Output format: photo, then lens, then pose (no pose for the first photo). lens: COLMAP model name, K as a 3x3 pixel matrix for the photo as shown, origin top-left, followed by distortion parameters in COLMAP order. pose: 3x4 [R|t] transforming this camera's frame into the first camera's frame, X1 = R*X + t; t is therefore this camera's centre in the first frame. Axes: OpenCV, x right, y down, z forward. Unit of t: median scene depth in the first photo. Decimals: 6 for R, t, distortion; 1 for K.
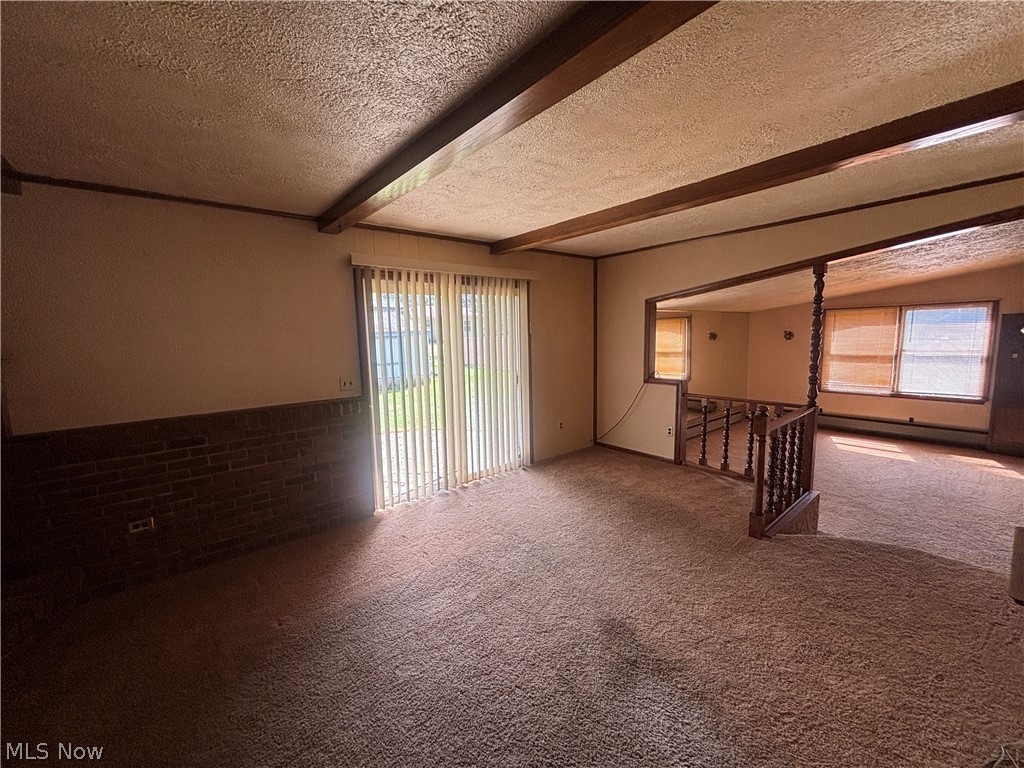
lens RADIAL K [[421.3, 0, 513.3], [0, 421.3, 377.1], [0, 0, 1]] dist [-0.001881, 0.002578]
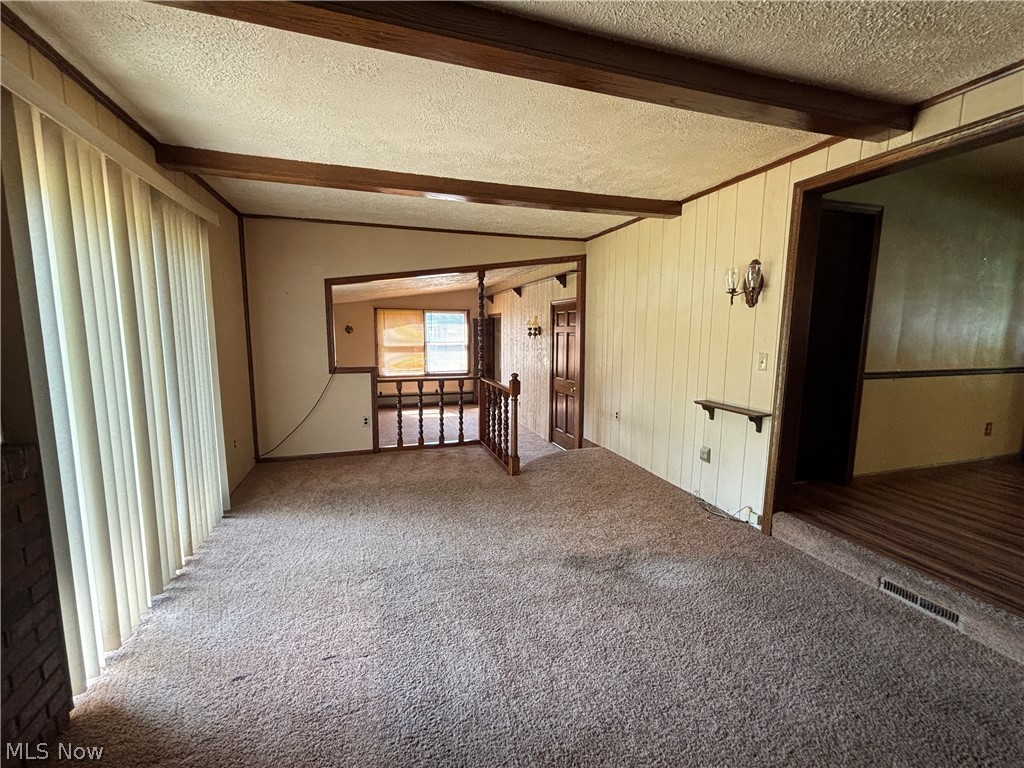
lens RADIAL K [[421.3, 0, 519.1], [0, 421.3, 383.0], [0, 0, 1]] dist [-0.001881, 0.002578]
pose [[0.364024, -0.093179, 0.926717, -0.426970], [0.085953, 0.994098, 0.066191, 0.008198], [-0.927415, 0.055559, 0.369885, 0.347987]]
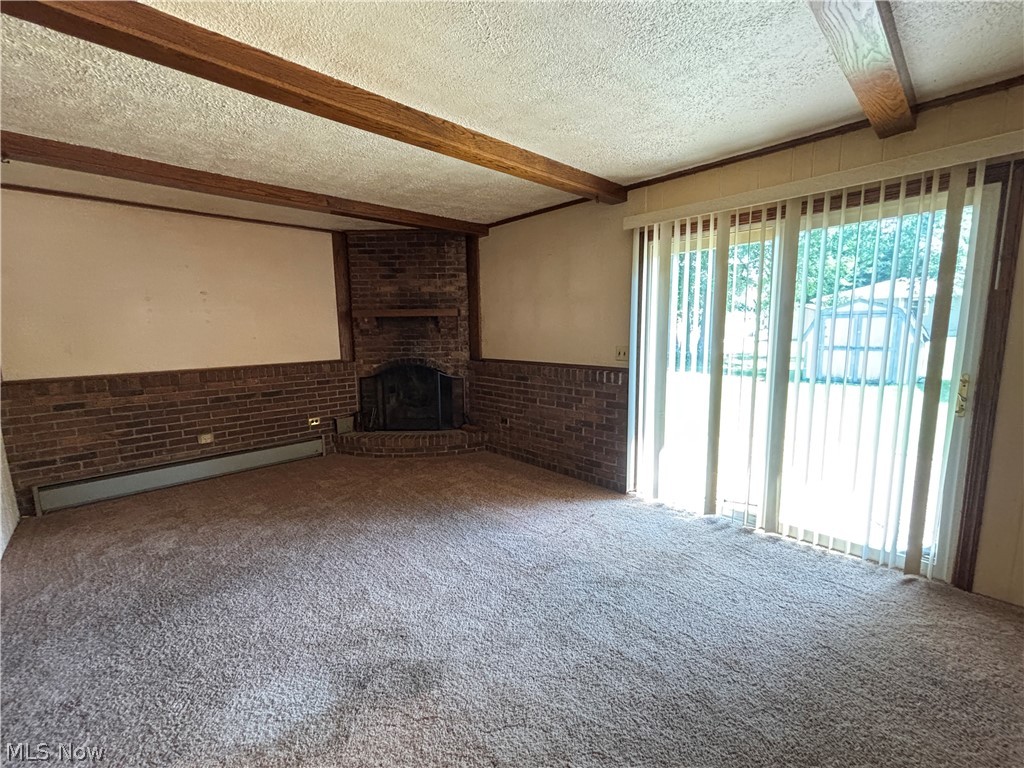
lens RADIAL K [[421.3, 0, 505.4], [0, 421.3, 384.7], [0, 0, 1]] dist [-0.001881, 0.002578]
pose [[0.043847, 0.147710, -0.988058, 0.469919], [-0.098443, 0.984835, 0.142859, -0.021640], [0.994176, 0.091004, 0.057723, 0.537747]]
